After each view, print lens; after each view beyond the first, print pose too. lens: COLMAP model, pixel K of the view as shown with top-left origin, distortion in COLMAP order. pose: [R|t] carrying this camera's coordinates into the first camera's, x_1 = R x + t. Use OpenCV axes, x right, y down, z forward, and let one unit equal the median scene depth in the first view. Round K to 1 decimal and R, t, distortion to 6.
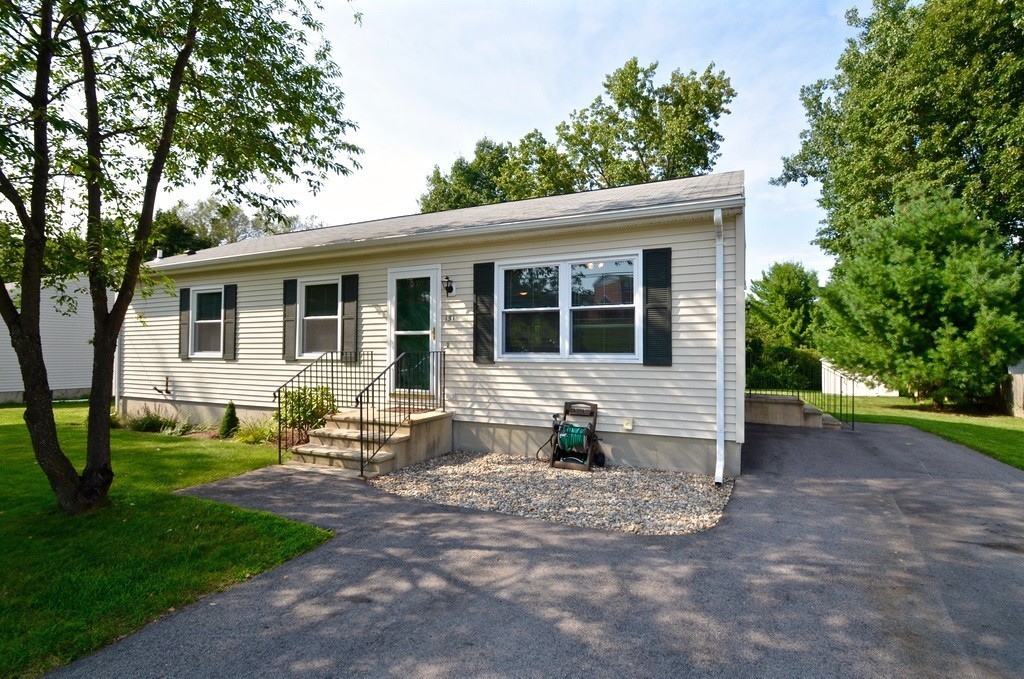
lens RADIAL K [[517.9, 0, 512.0], [0, 517.9, 339.5], [0, 0, 1]] dist [0.000356, -0.013147]
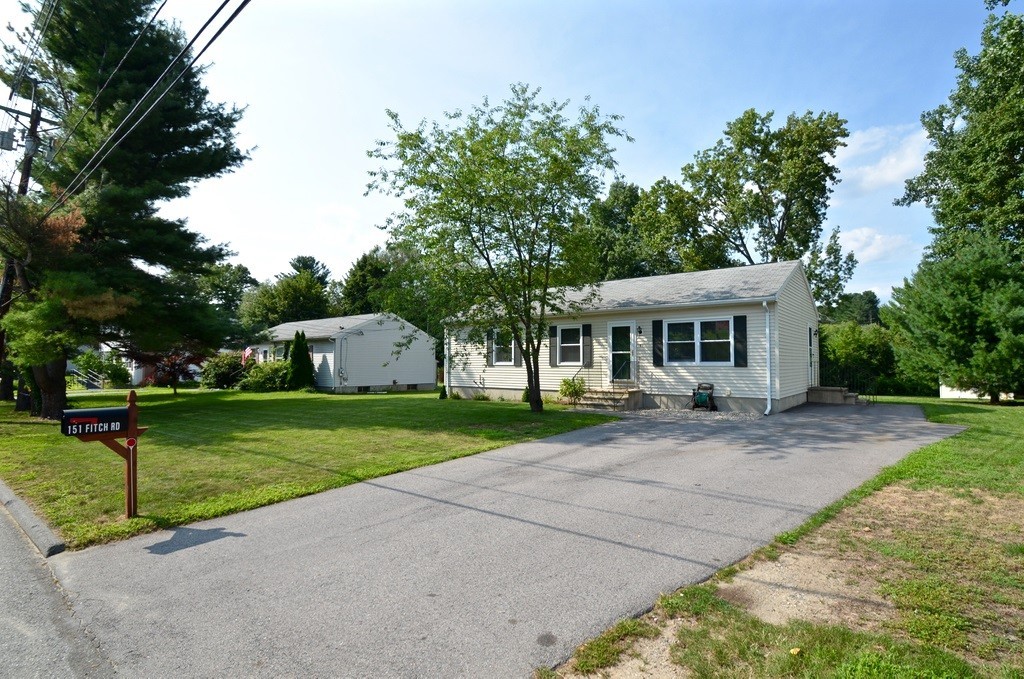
lens RADIAL K [[517.9, 0, 512.0], [0, 517.9, 339.5], [0, 0, 1]] dist [0.000356, -0.013147]
pose [[0.973507, -0.014193, -0.228214, -0.080733], [0.009369, 0.999709, -0.022208, -0.012825], [0.228463, 0.019482, 0.973358, -0.656368]]
